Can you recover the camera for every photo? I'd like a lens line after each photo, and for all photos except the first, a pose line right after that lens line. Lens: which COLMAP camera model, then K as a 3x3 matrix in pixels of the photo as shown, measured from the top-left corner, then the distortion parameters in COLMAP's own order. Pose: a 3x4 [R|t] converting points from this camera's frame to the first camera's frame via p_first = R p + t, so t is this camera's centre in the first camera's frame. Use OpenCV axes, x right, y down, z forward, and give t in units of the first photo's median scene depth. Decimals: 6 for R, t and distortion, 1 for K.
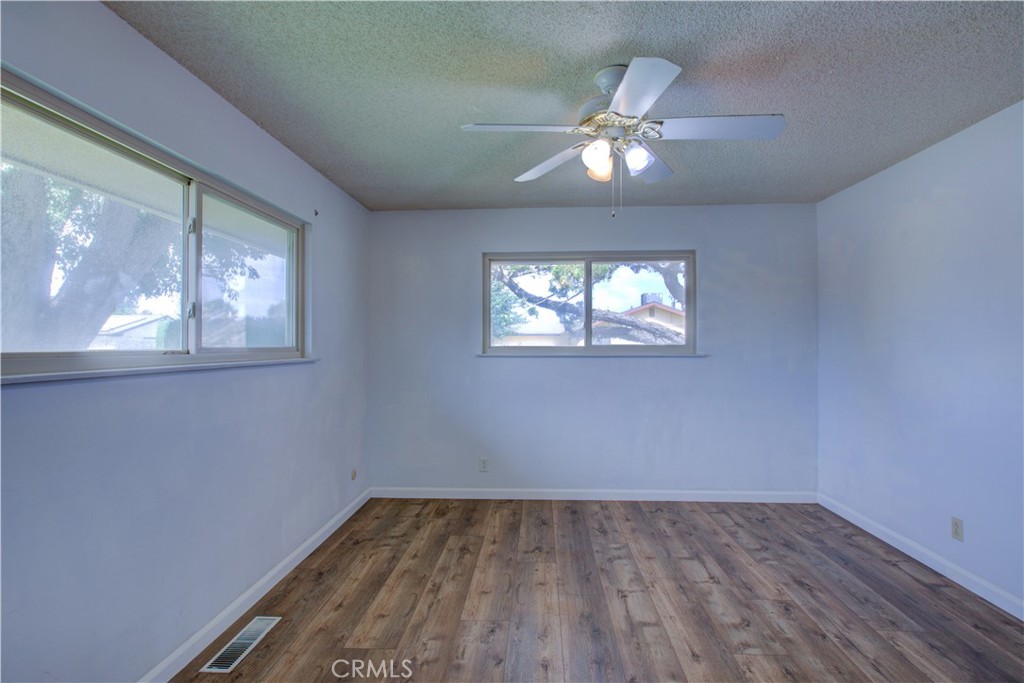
lens RADIAL K [[475.1, 0, 509.0], [0, 475.1, 343.3], [0, 0, 1]] dist [-0.007155, 0.005506]
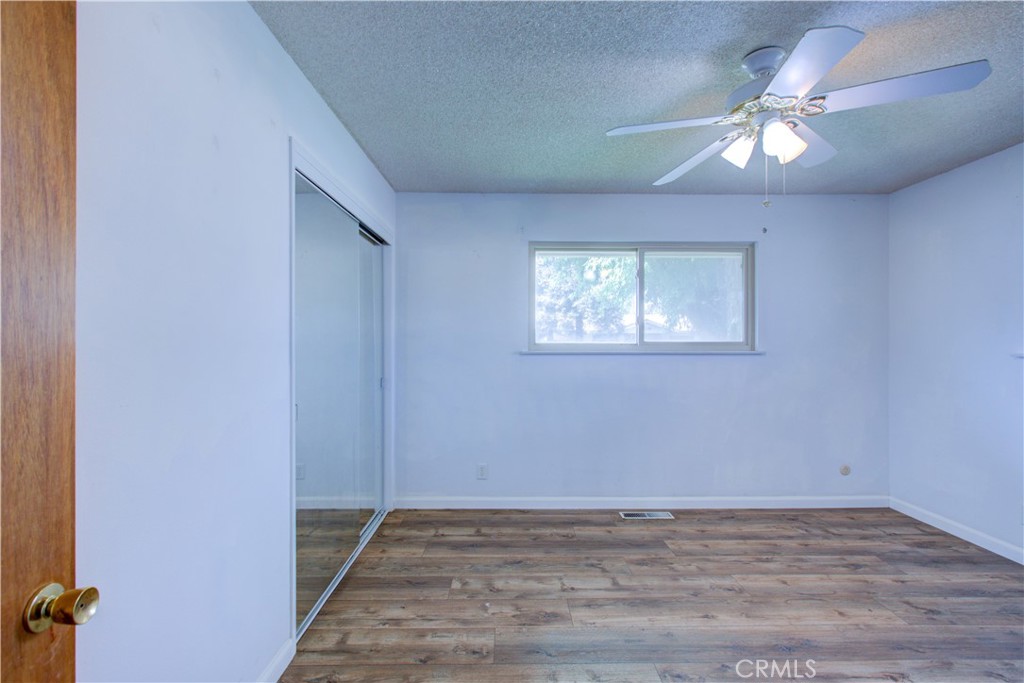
lens RADIAL K [[475.1, 0, 506.1], [0, 475.1, 340.6], [0, 0, 1]] dist [-0.007155, 0.005506]
pose [[0.053324, 0.002227, -0.998575, 0.790259], [0.003619, 0.999991, 0.002424, -0.001756], [0.998571, -0.003743, 0.053315, 0.291433]]
